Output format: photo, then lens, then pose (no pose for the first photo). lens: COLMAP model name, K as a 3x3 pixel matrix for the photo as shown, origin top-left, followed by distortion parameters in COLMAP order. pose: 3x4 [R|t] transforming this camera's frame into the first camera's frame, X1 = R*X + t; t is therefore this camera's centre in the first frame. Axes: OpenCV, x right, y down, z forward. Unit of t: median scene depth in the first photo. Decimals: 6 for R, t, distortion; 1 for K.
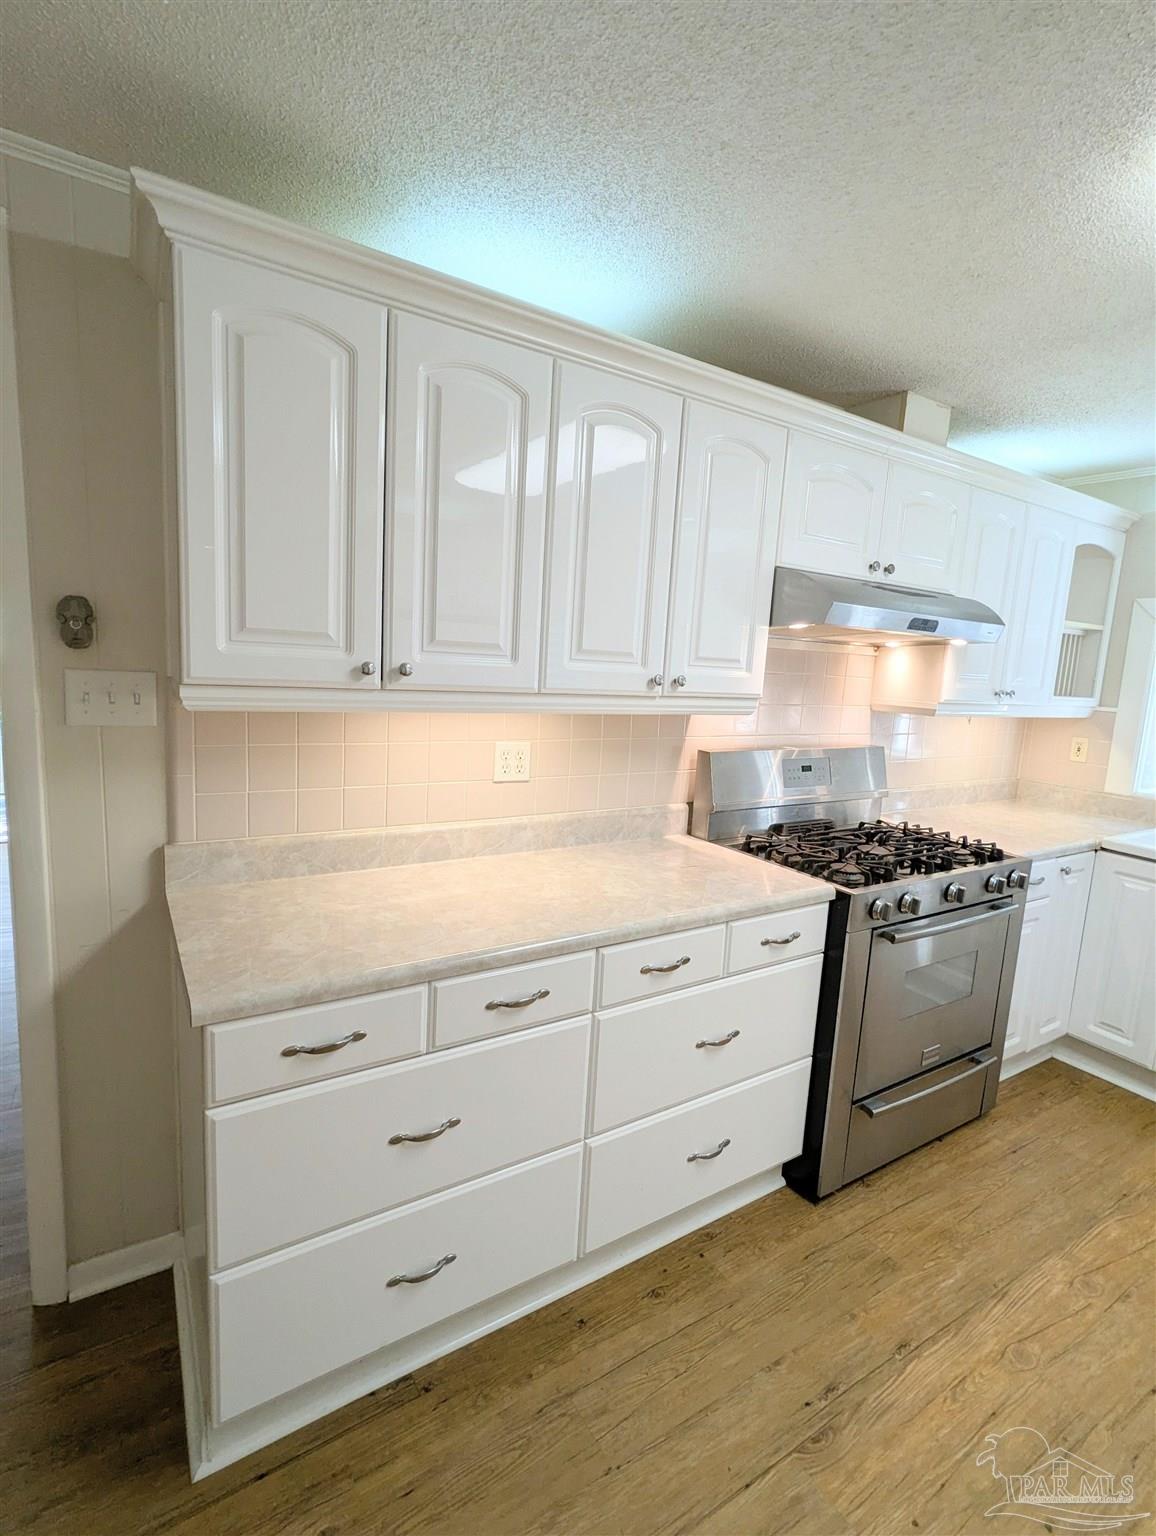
lens RADIAL K [[727.0, 0, 578.0], [0, 727.0, 768.0], [0, 0, 1]] dist [0.002007, -0.000522]
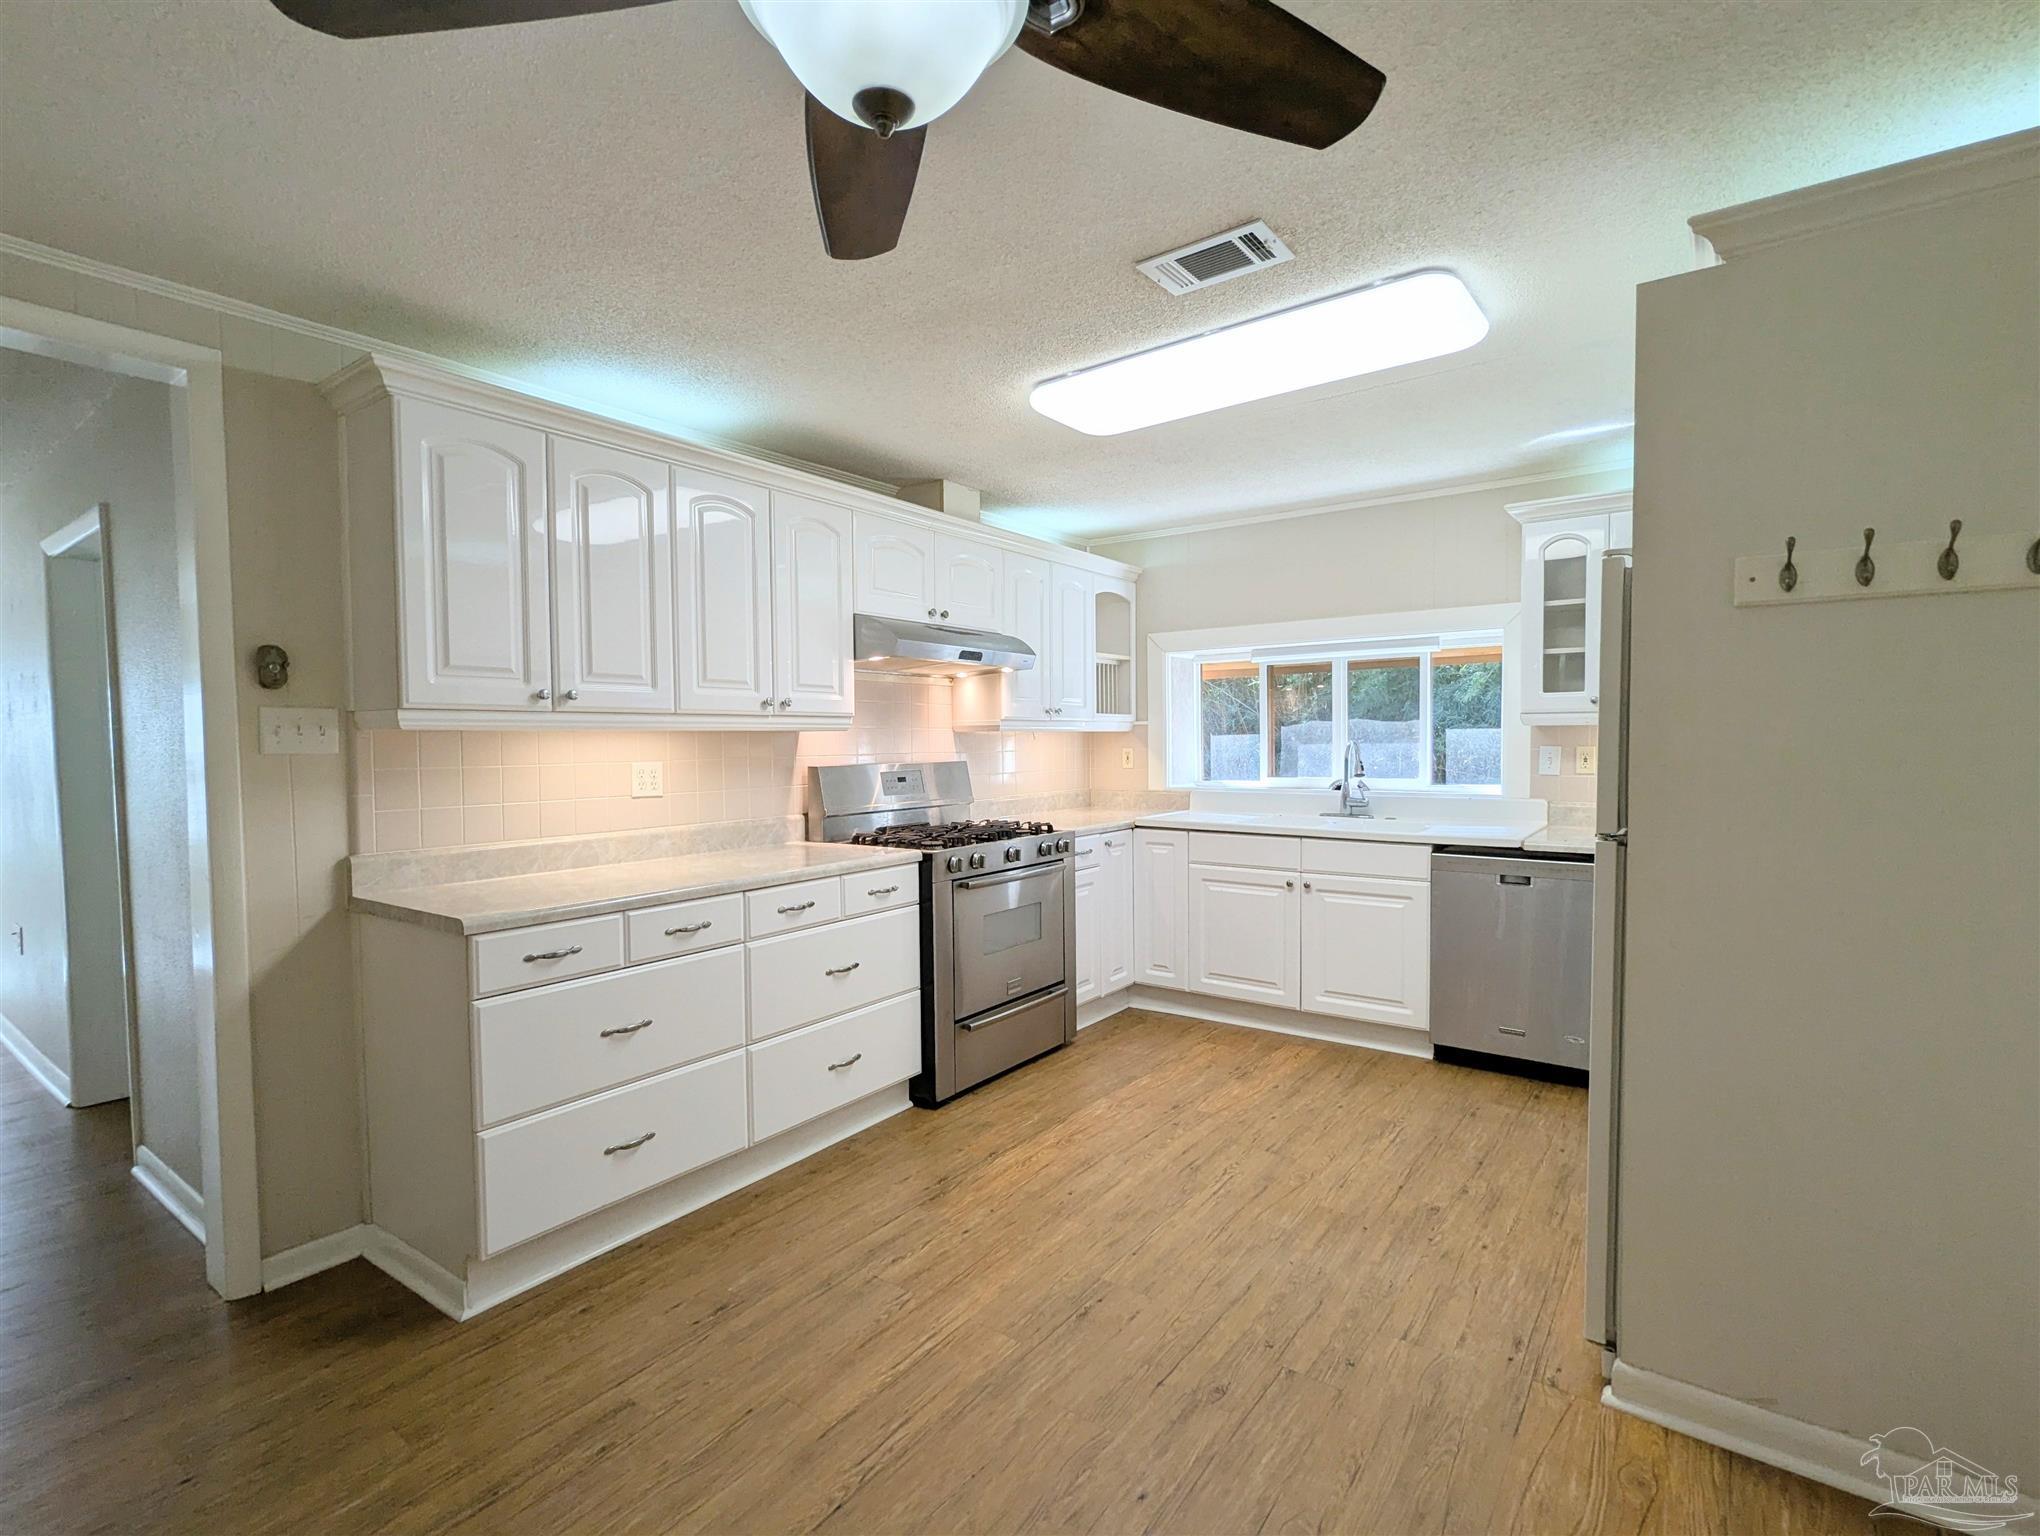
lens RADIAL K [[960.6, 0, 1016.5], [0, 960.6, 777.2], [0, 0, 1]] dist [0.003000, 0.000202]
pose [[0.926897, -0.077729, 0.367178, -0.109546], [0.114586, 0.990216, -0.079638, 0.181903], [-0.357395, 0.115890, 0.926735, -0.657620]]
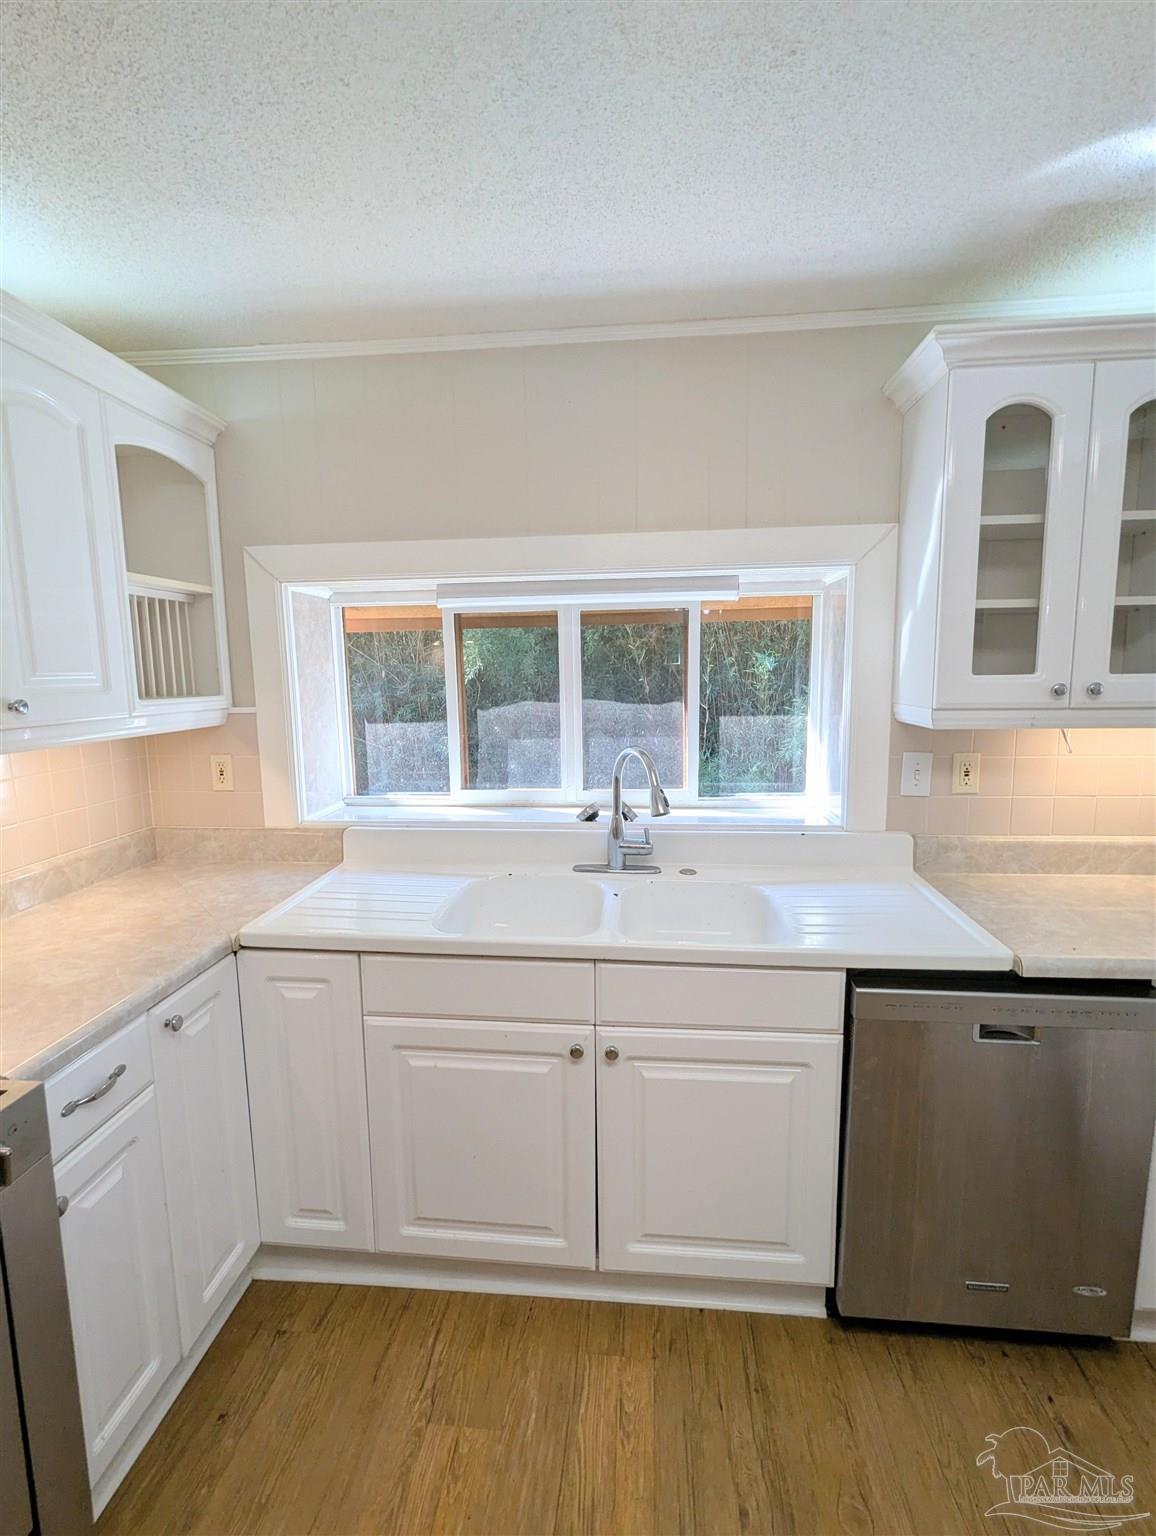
lens RADIAL K [[724.5, 0, 569.2], [0, 724.5, 770.9], [0, 0, 1]] dist [-0.001678, 0.000153]
pose [[0.608782, -0.170824, 0.774728, 0.601177], [0.164616, 0.982489, 0.087278, -0.053948], [-0.776071, 0.074399, 0.626241, 0.544572]]
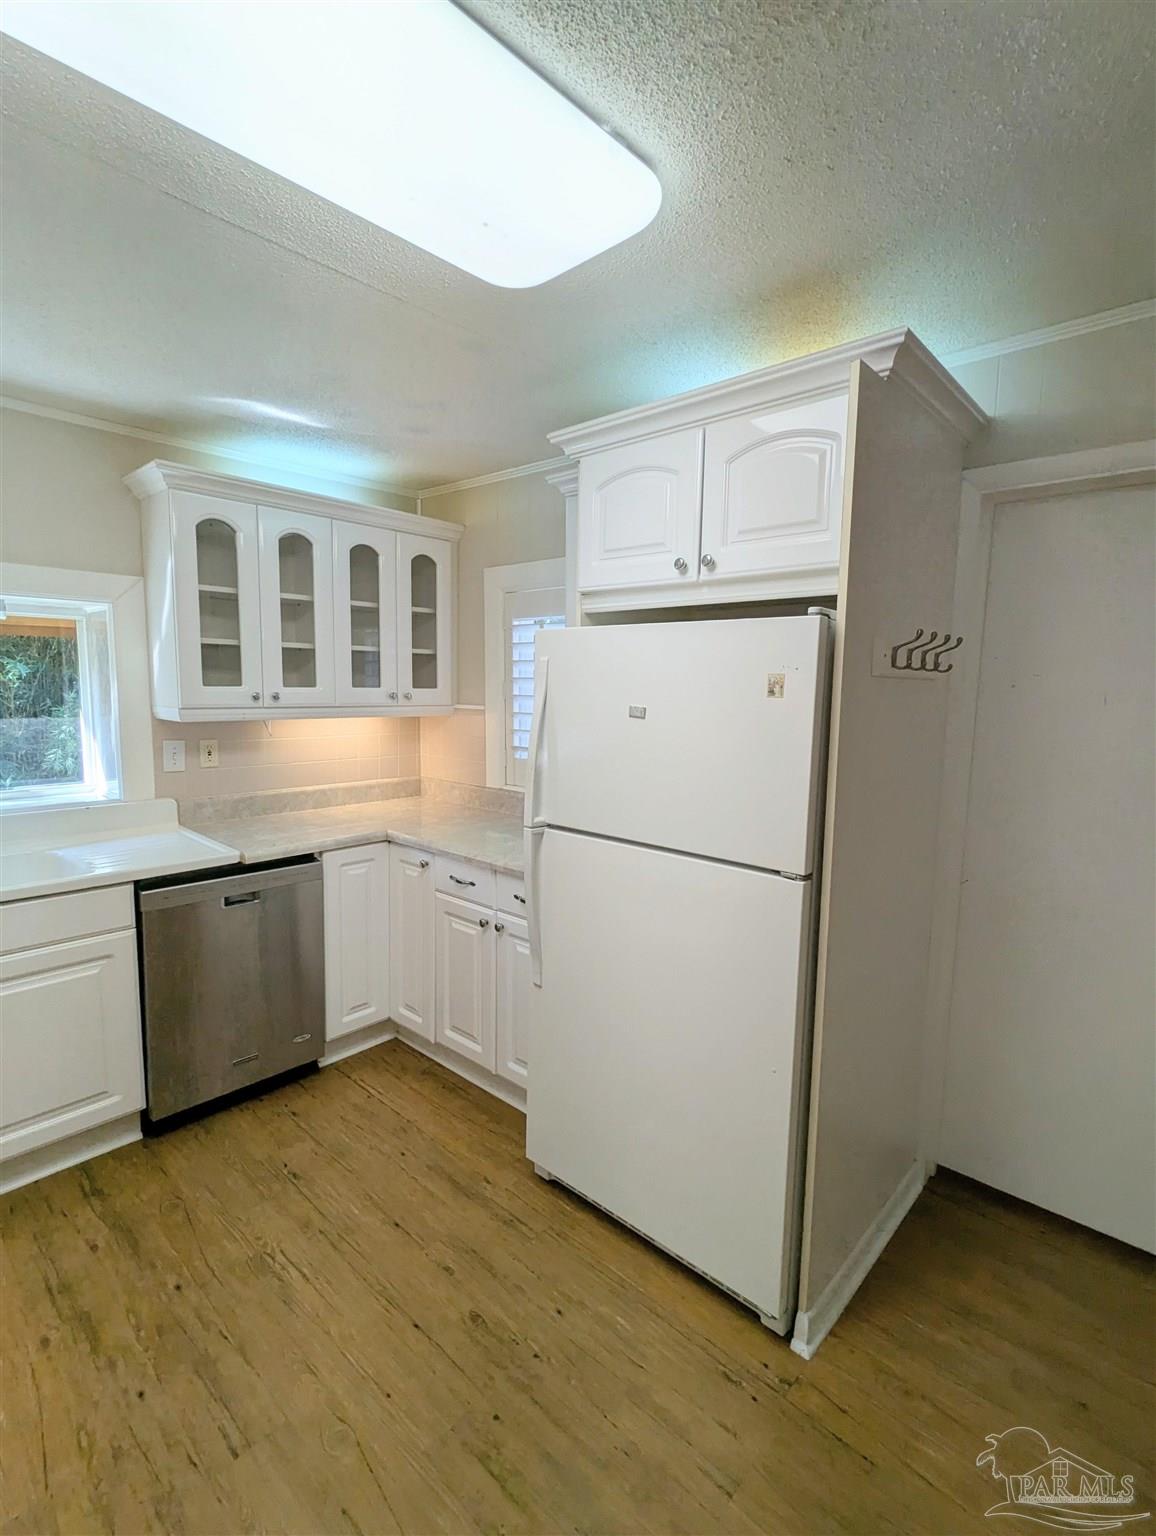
lens RADIAL K [[730.8, 0, 572.8], [0, 730.8, 768.3], [0, 0, 1]] dist [-0.000949, 0.001102]
pose [[-0.264810, -0.170033, 0.949191, 0.113688], [0.113235, 0.972038, 0.205717, -0.064406], [-0.957629, 0.161958, -0.238152, 0.400749]]
